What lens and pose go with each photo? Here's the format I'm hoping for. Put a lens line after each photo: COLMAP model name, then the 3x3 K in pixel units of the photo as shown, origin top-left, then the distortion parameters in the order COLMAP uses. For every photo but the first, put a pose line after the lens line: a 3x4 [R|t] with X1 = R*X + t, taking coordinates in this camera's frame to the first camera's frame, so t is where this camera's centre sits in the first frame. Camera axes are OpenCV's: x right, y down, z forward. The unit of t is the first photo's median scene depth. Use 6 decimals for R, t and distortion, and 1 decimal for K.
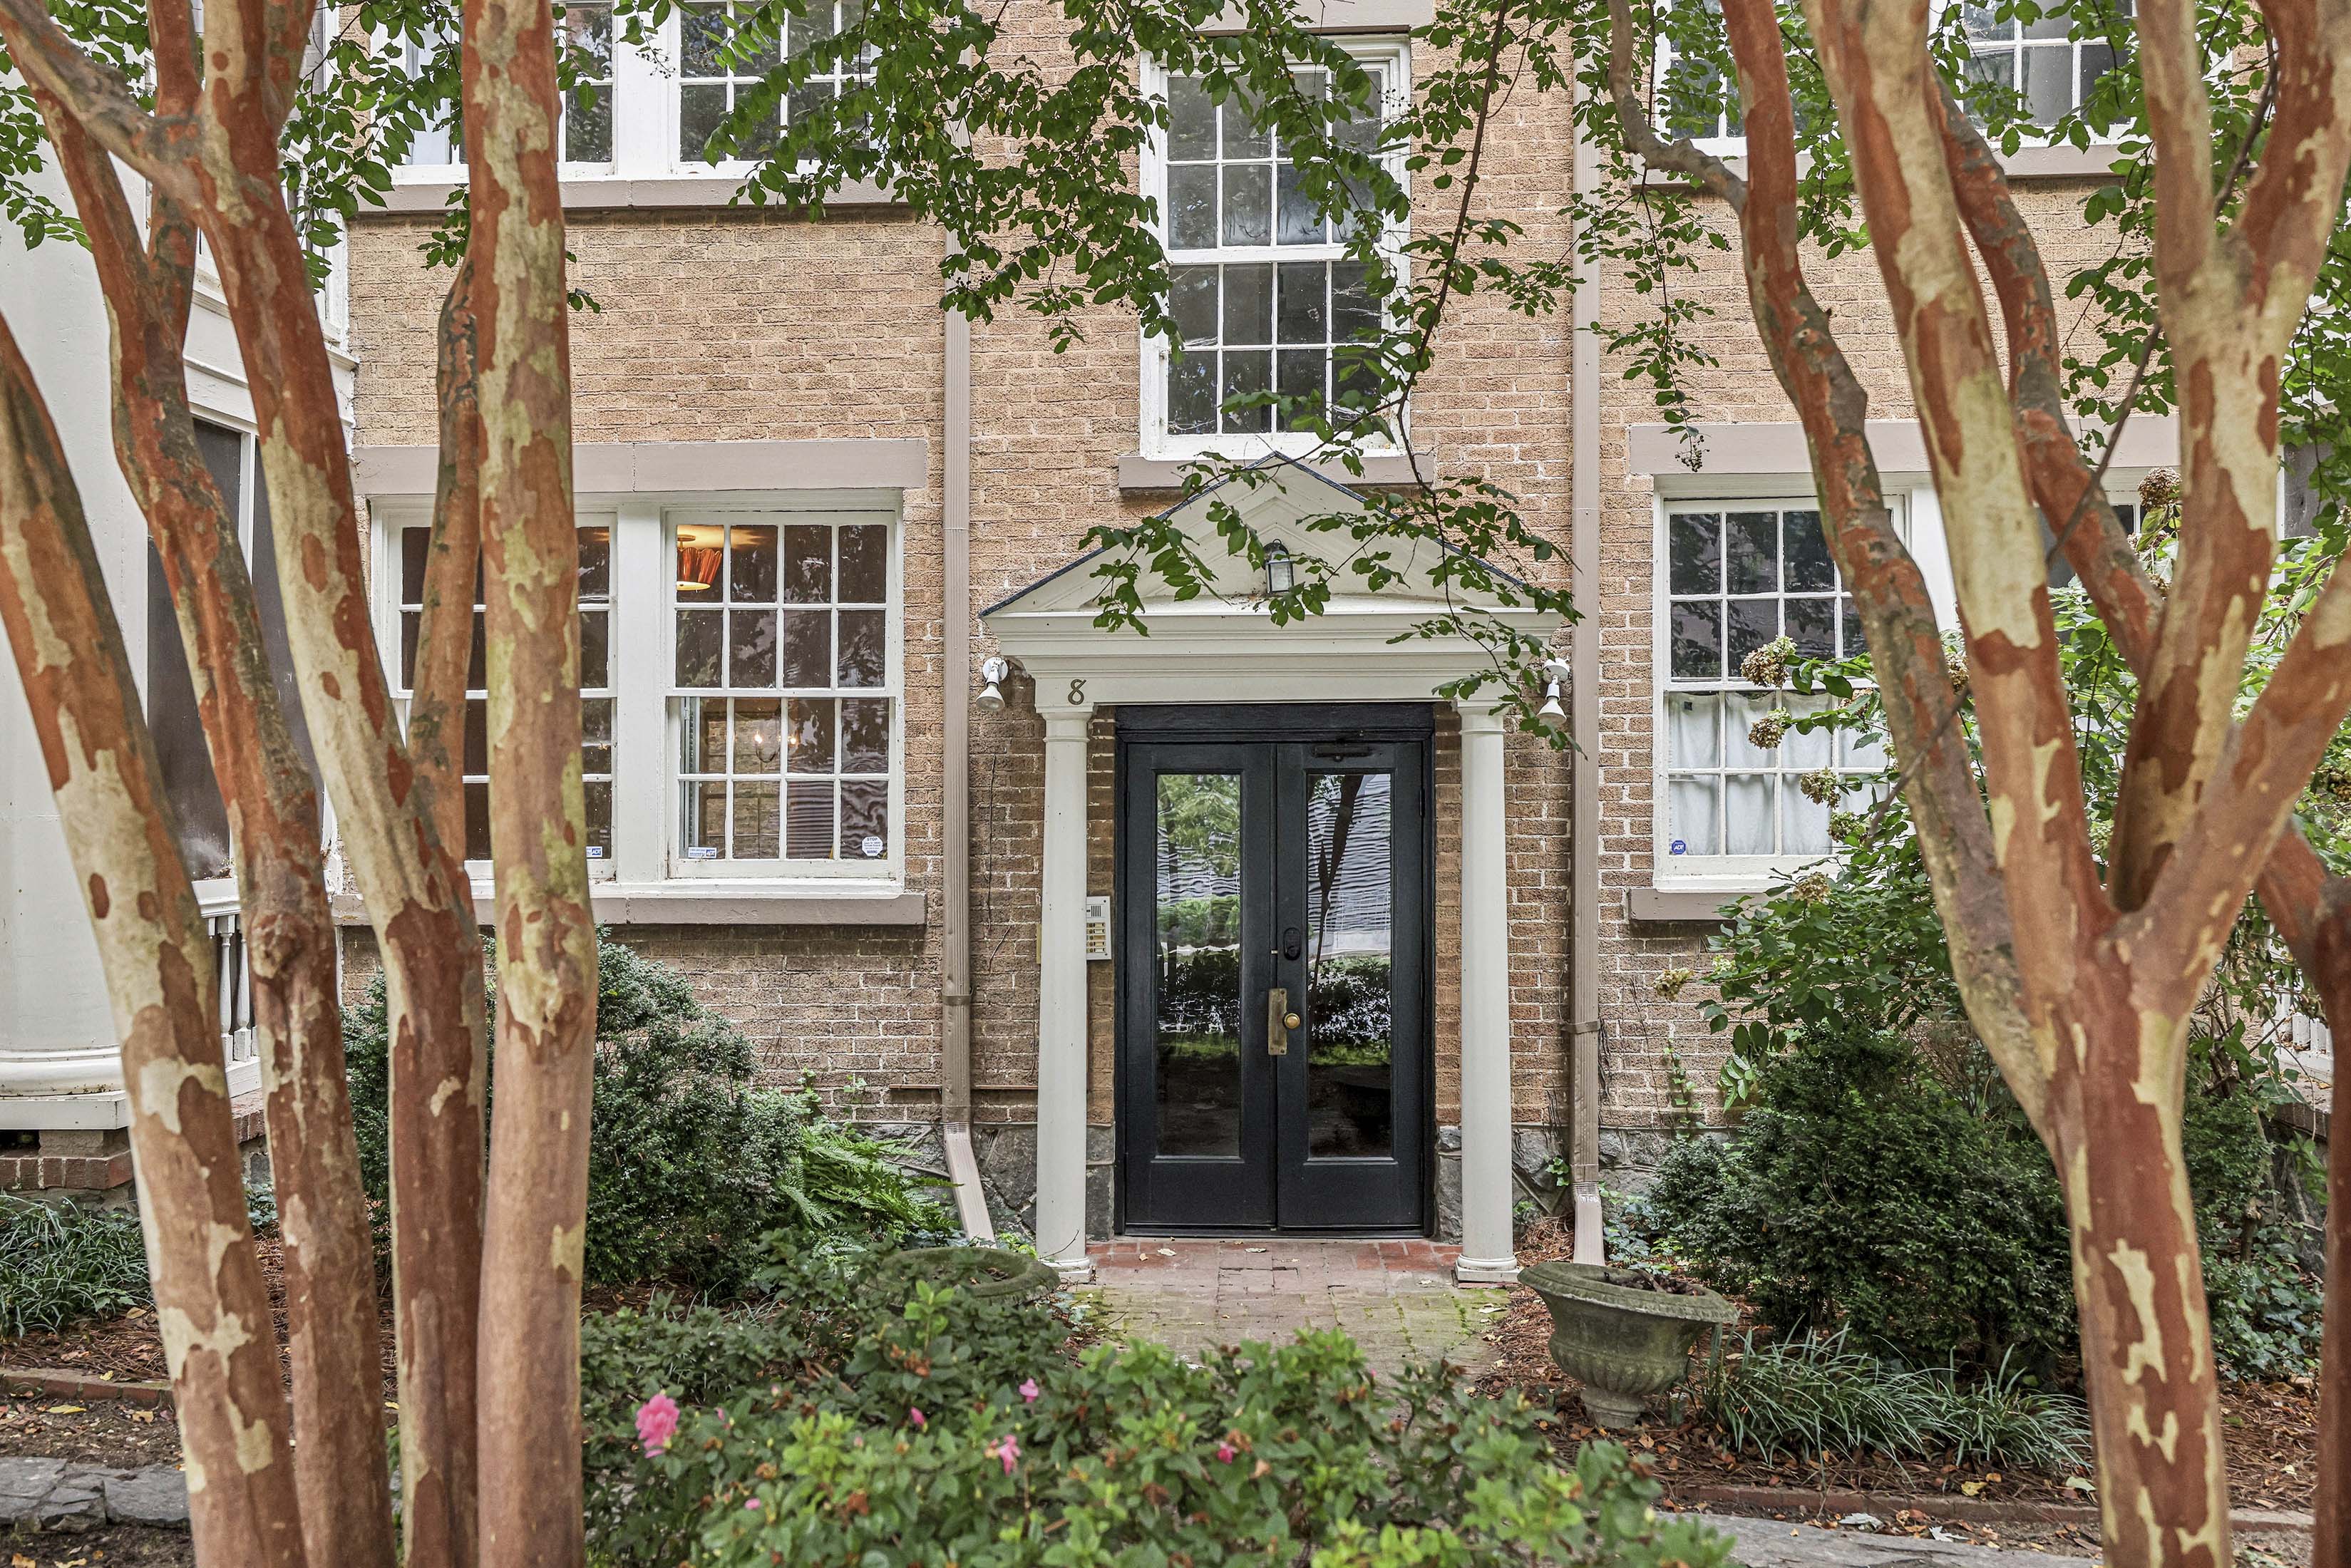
lens RADIAL K [[2108.0, 0, 1142.9], [0, 2108.0, 844.1], [0, 0, 1]] dist [0.008324, 0.020880]
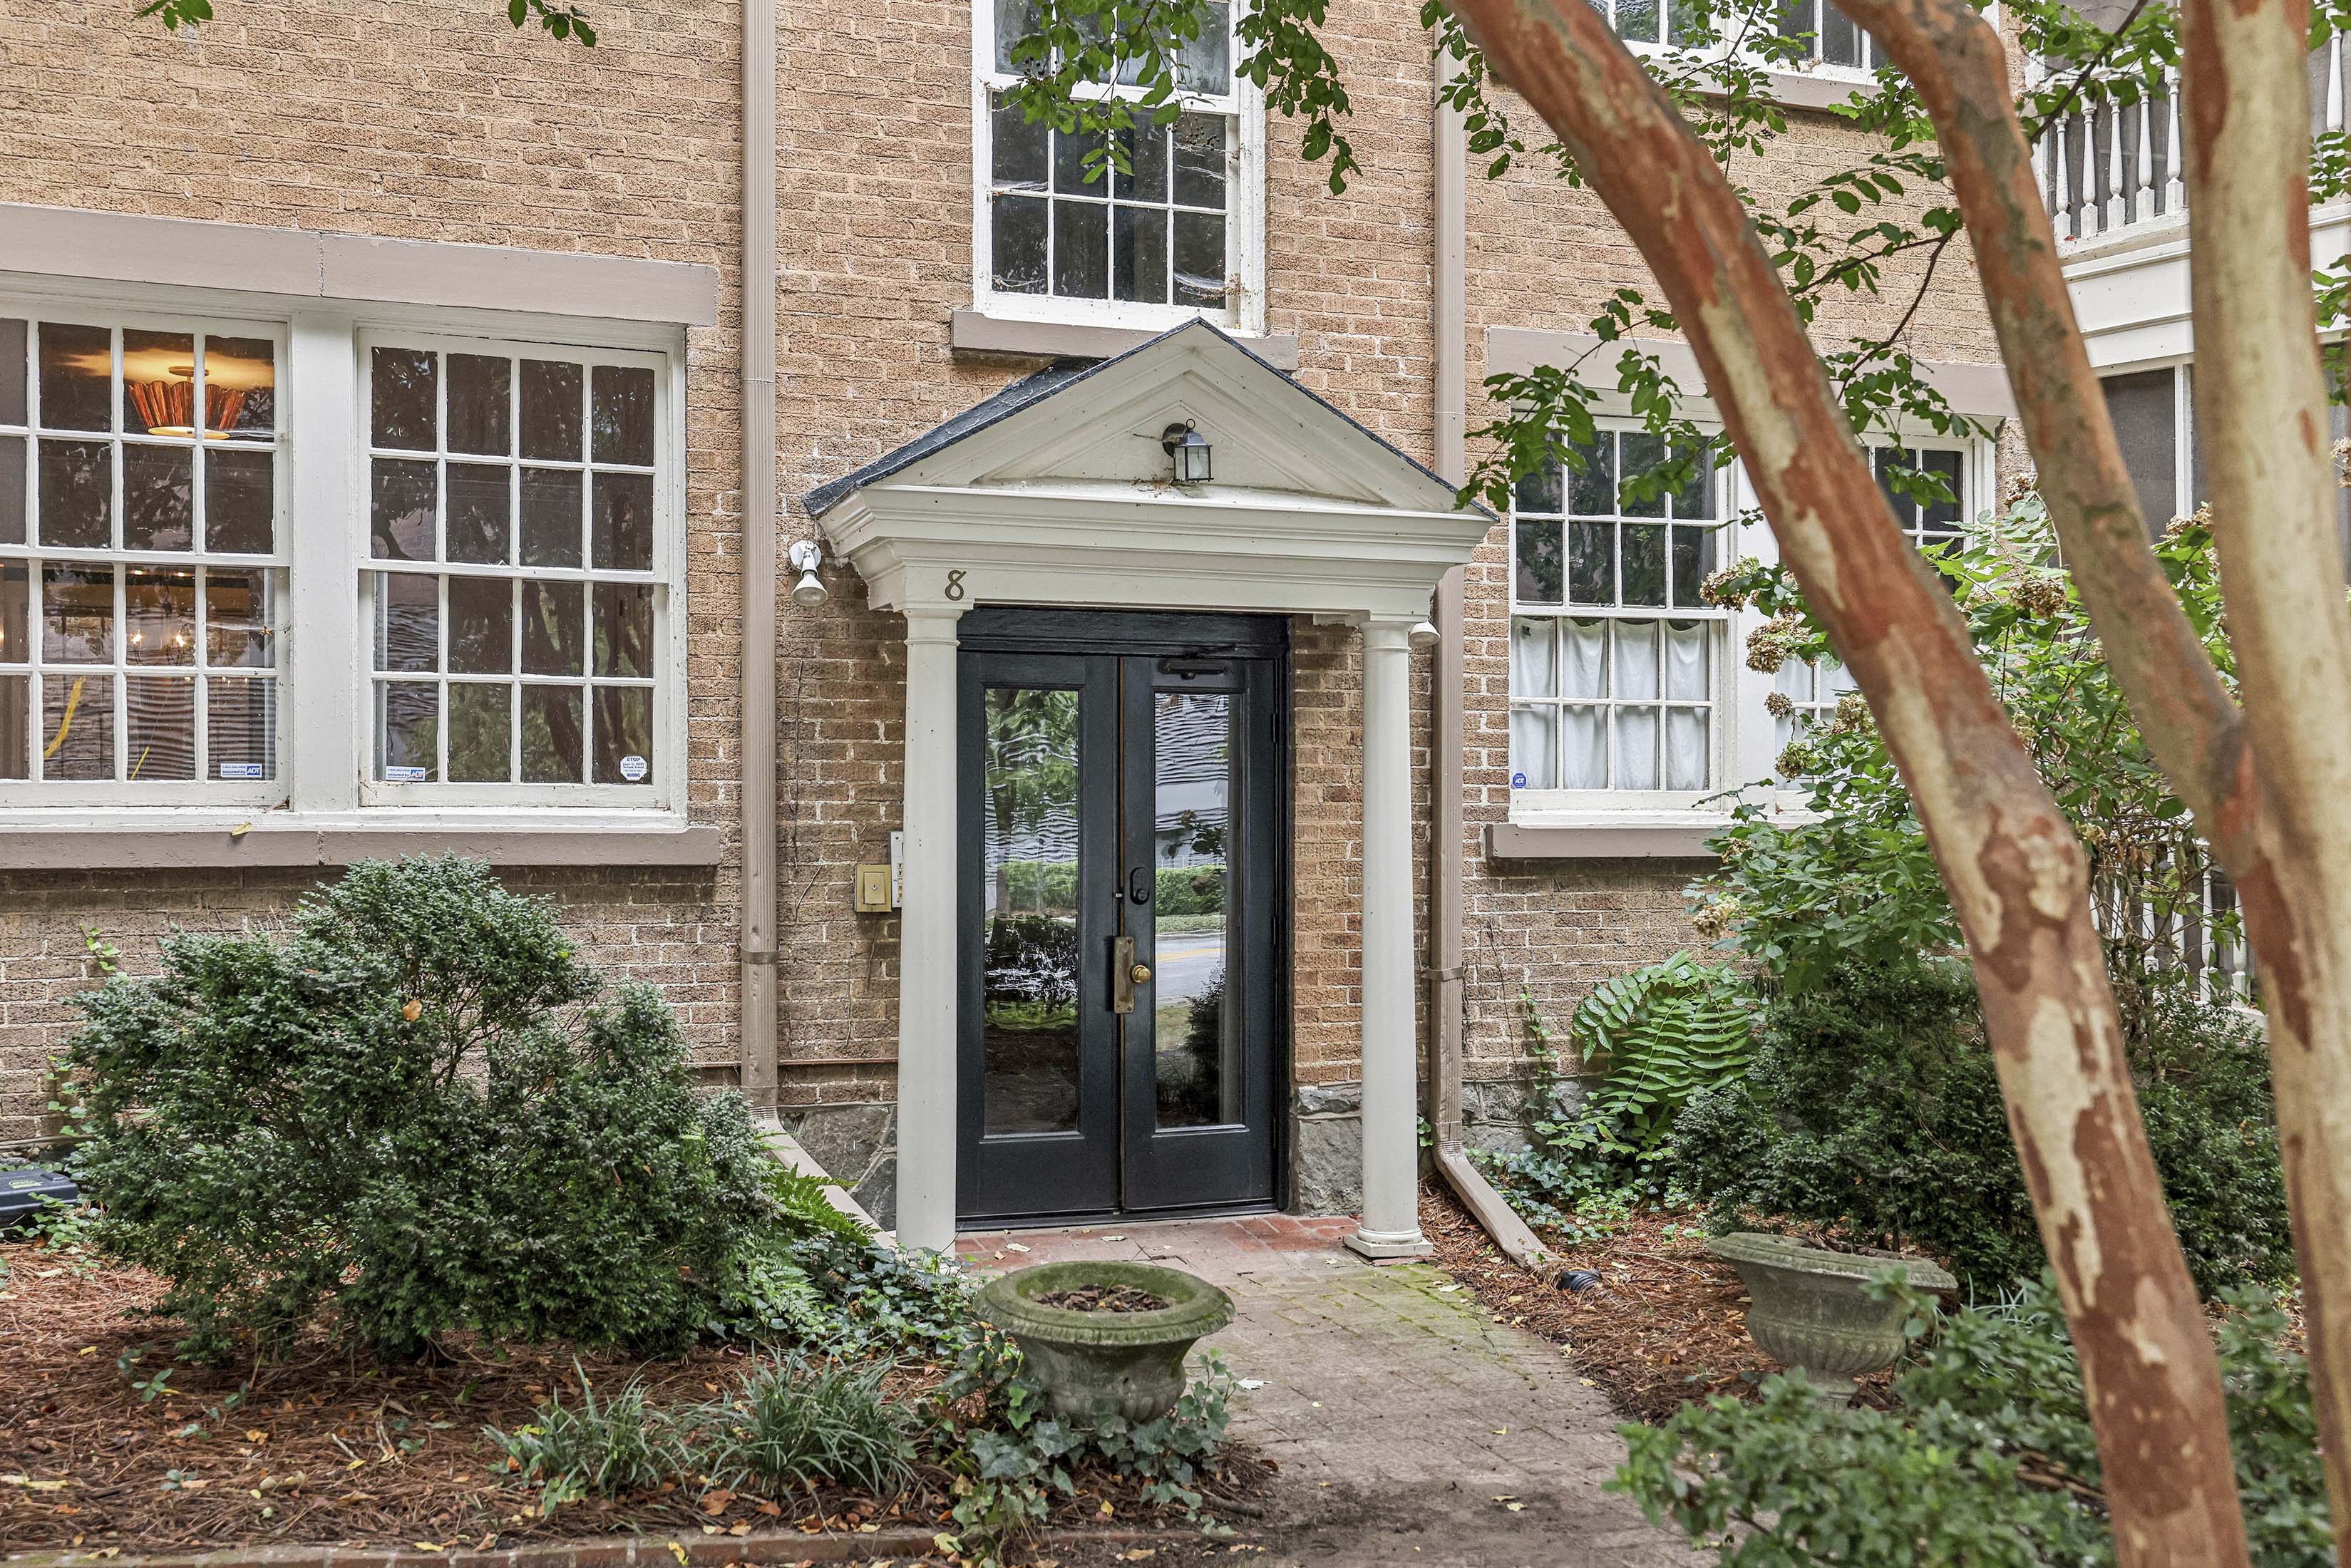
lens RADIAL K [[2196.1, 0, 1184.4], [0, 2196.1, 806.0], [0, 0, 1]] dist [0.028632, 0.000000]
pose [[0.927564, 0.007184, 0.373595, -0.252900], [-0.010104, 0.999932, 0.005856, 0.008596], [-0.373527, -0.009207, 0.927574, 0.146612]]
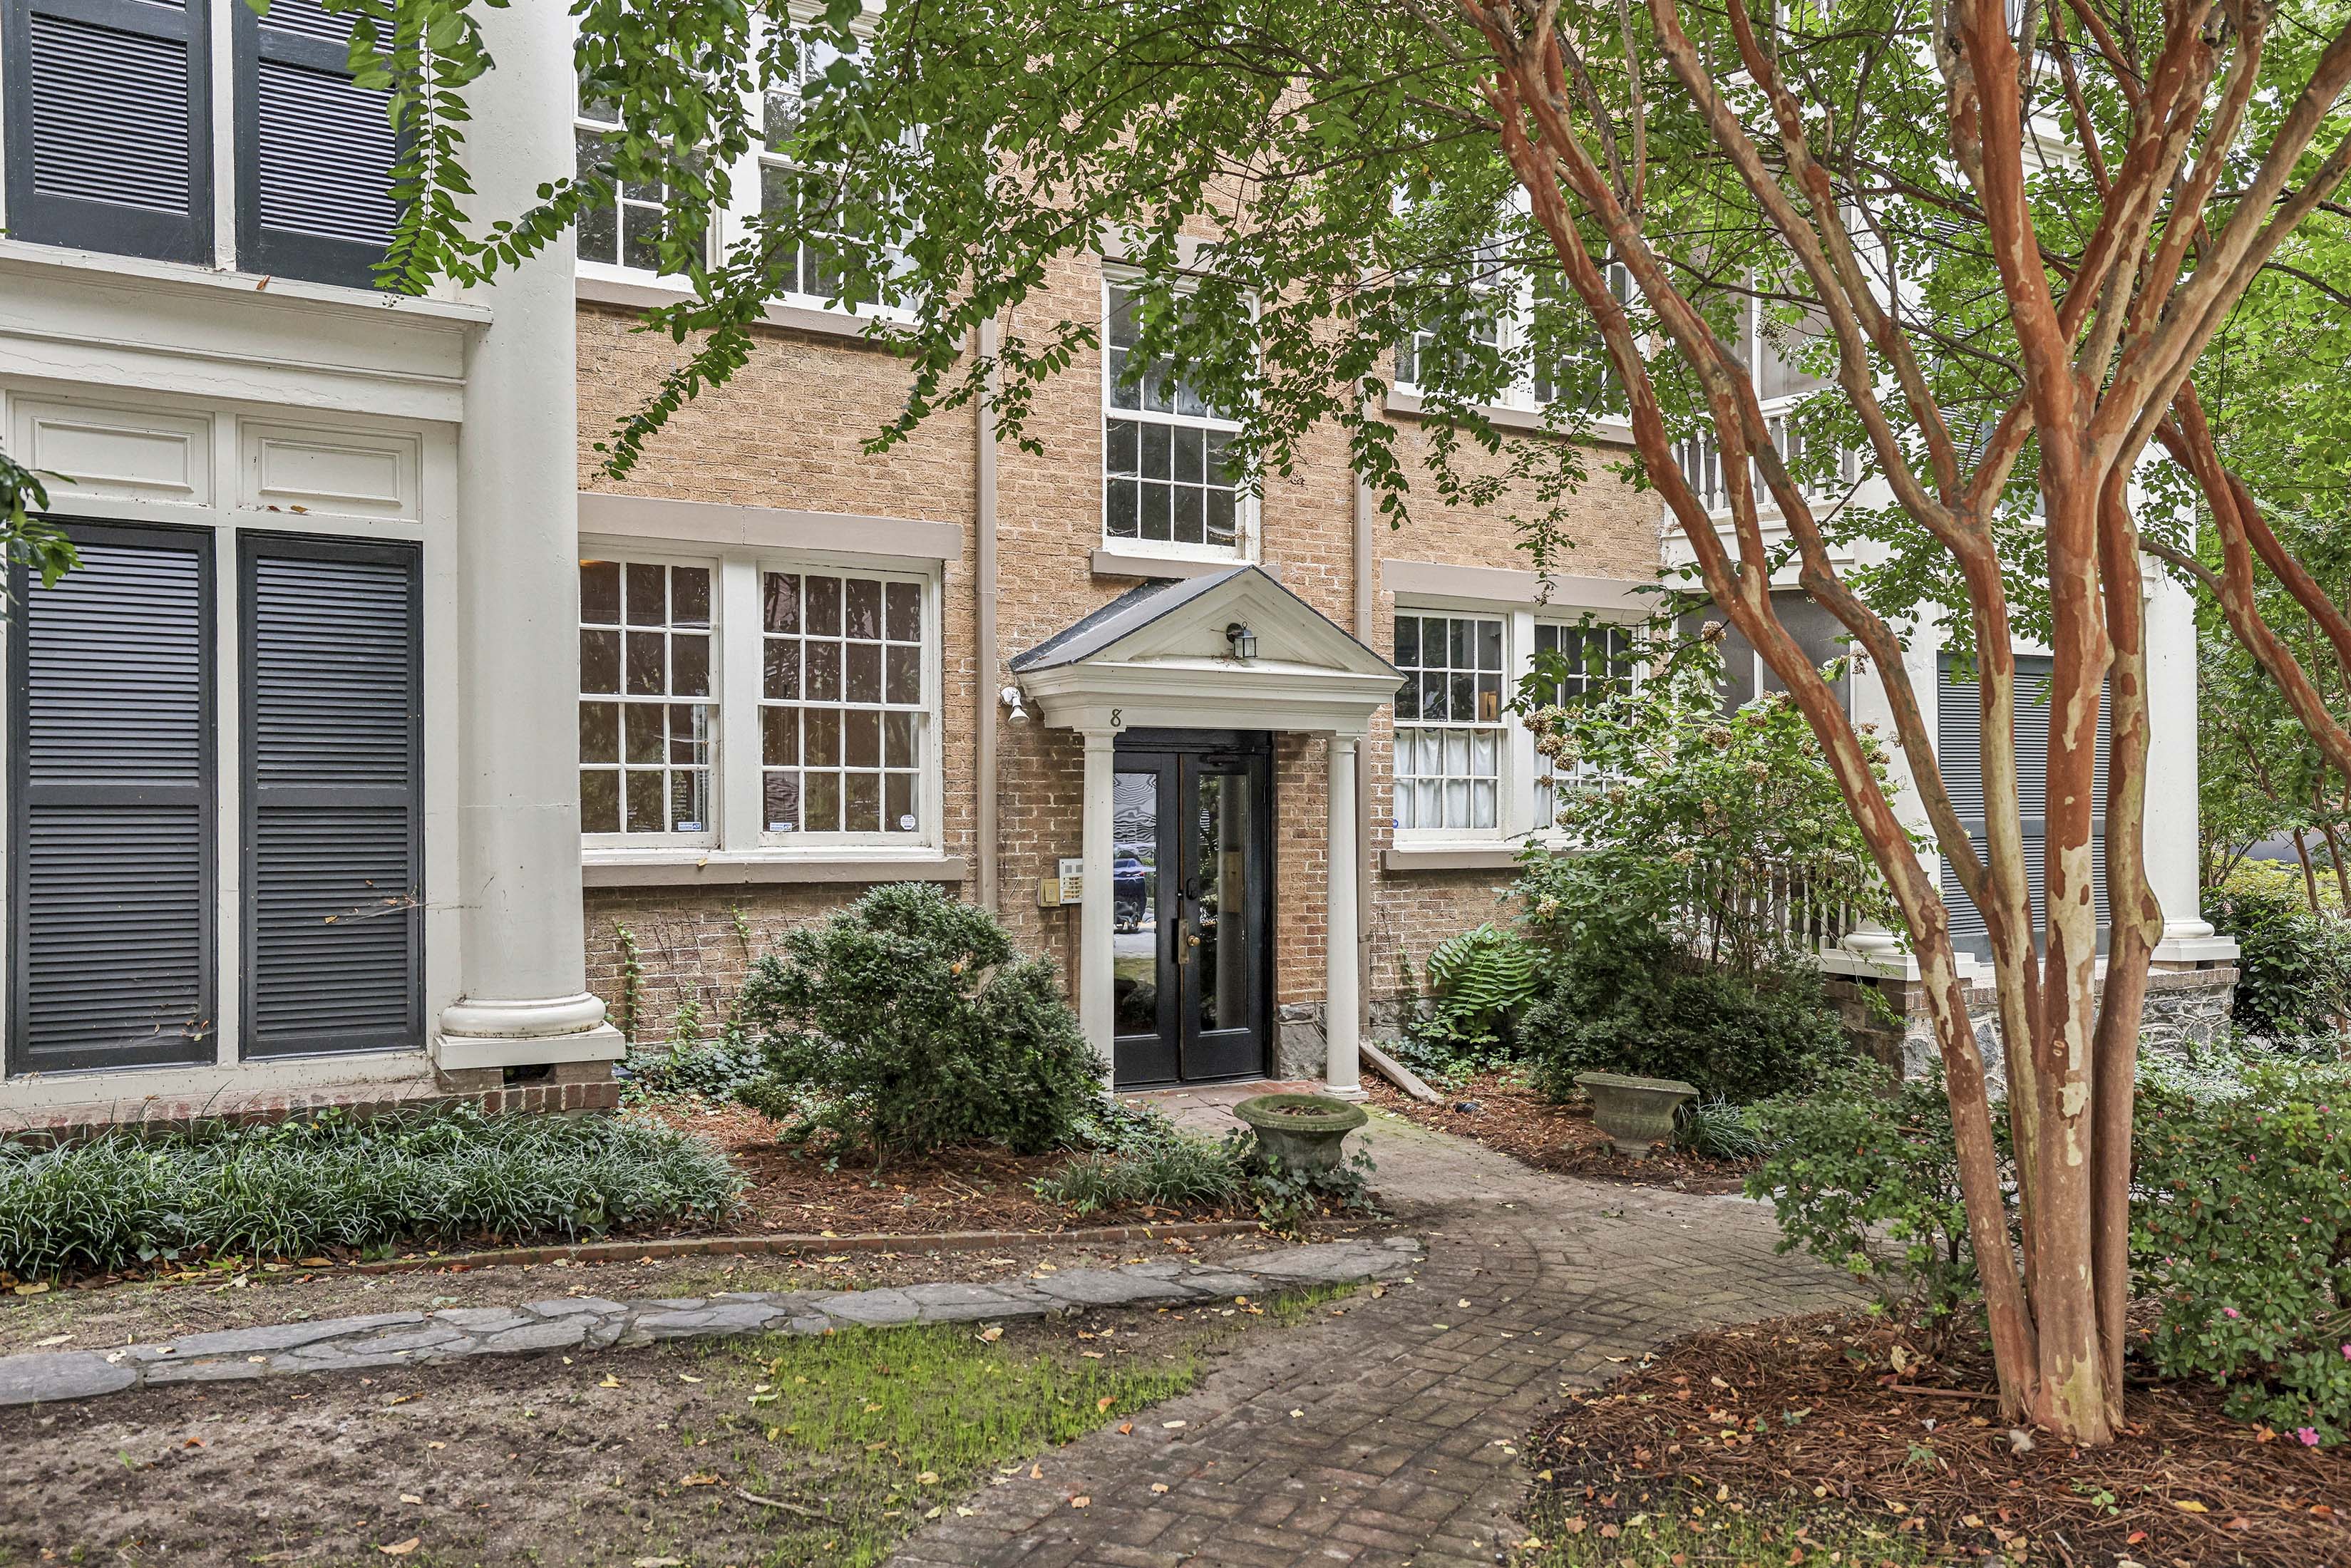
lens RADIAL K [[1648.6, 0, 1173.0], [0, 1648.6, 840.2], [0, 0, 1]] dist [-0.026483, -0.003838]
pose [[0.861364, -0.003971, 0.507972, -0.530024], [-0.010023, 0.999642, 0.024811, -0.015602], [-0.507889, -0.026463, 0.861016, 0.007482]]
